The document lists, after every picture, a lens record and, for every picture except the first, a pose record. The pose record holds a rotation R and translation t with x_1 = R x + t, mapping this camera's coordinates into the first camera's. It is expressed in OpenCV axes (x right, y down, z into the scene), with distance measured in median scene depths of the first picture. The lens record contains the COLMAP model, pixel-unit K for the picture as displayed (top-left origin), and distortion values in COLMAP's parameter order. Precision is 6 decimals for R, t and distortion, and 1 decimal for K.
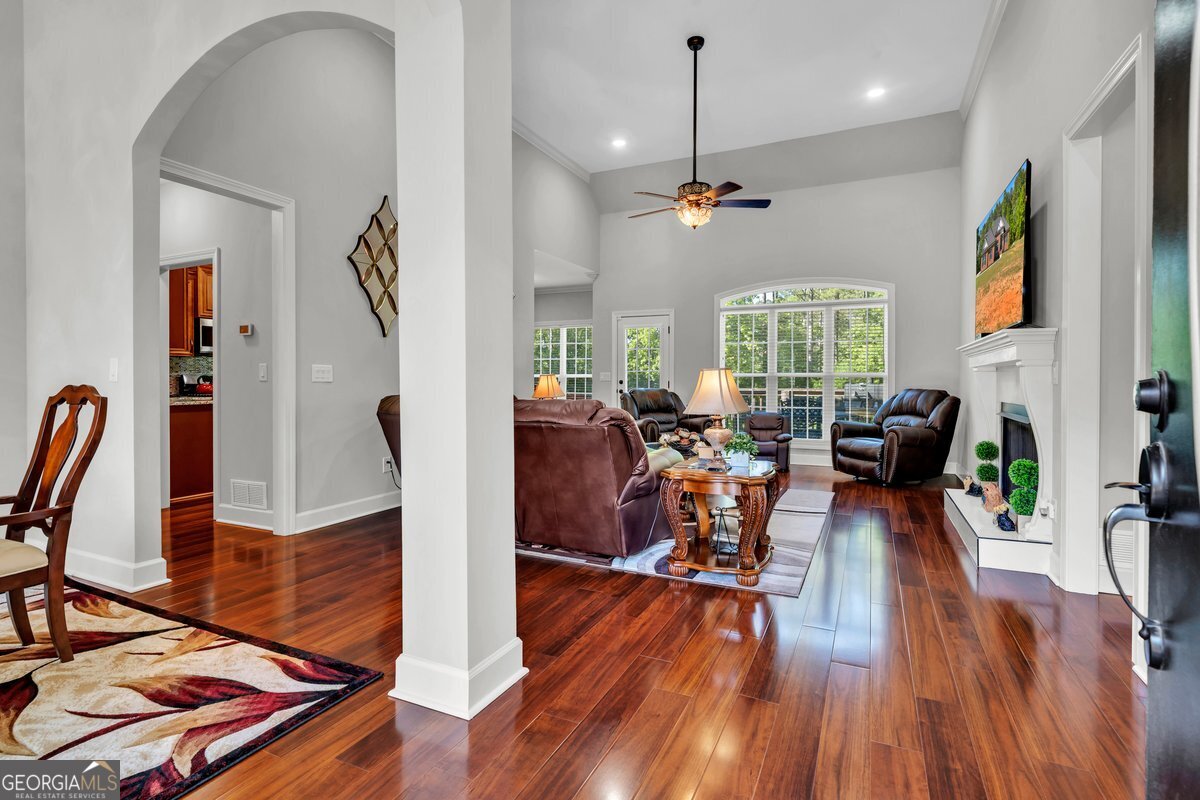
lens RADIAL K [[557.5, 0, 598.4], [0, 557.5, 392.3], [0, 0, 1]] dist [0.001206, 0.000881]
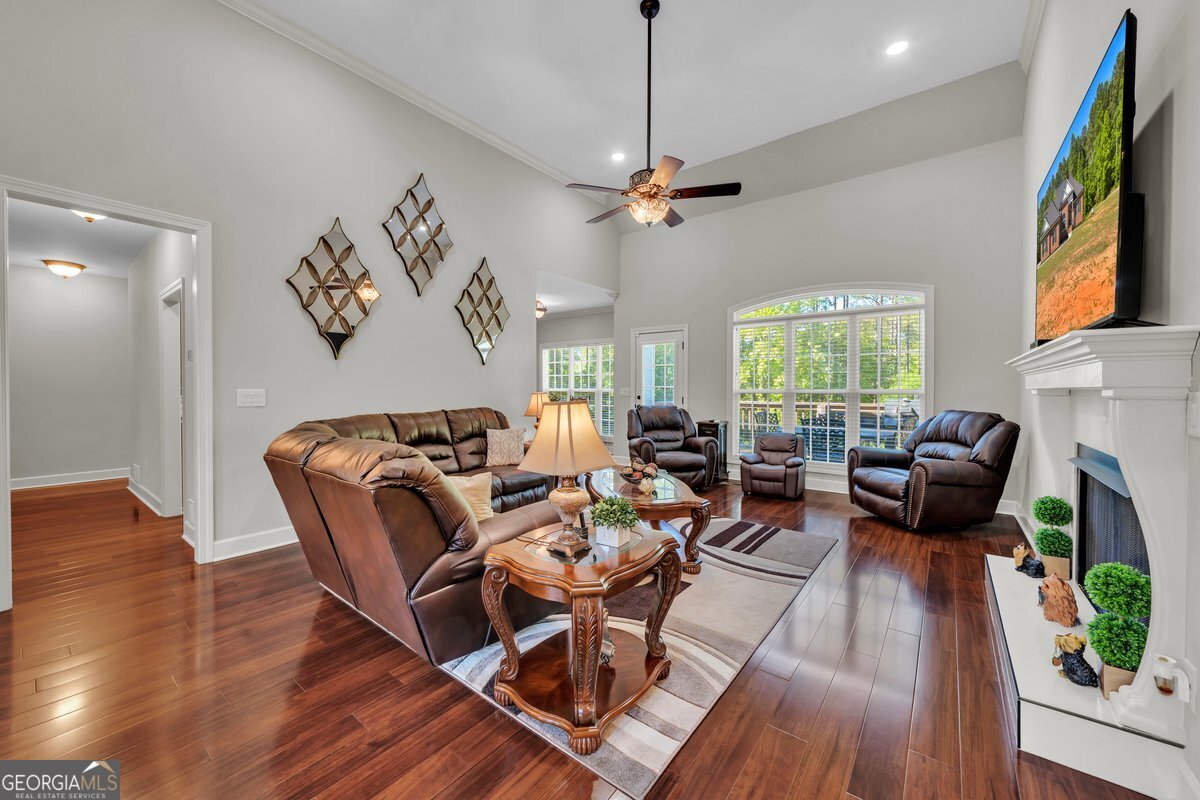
lens RADIAL K [[443.0, 0, 601.8], [0, 443.0, 398.1], [0, 0, 1]] dist [-0.000458, 0.000155]
pose [[0.977822, 0.002260, -0.209424, 0.212415], [-0.001845, 0.999996, 0.002176, -0.027951], [0.209428, -0.001741, 0.977823, 0.278354]]
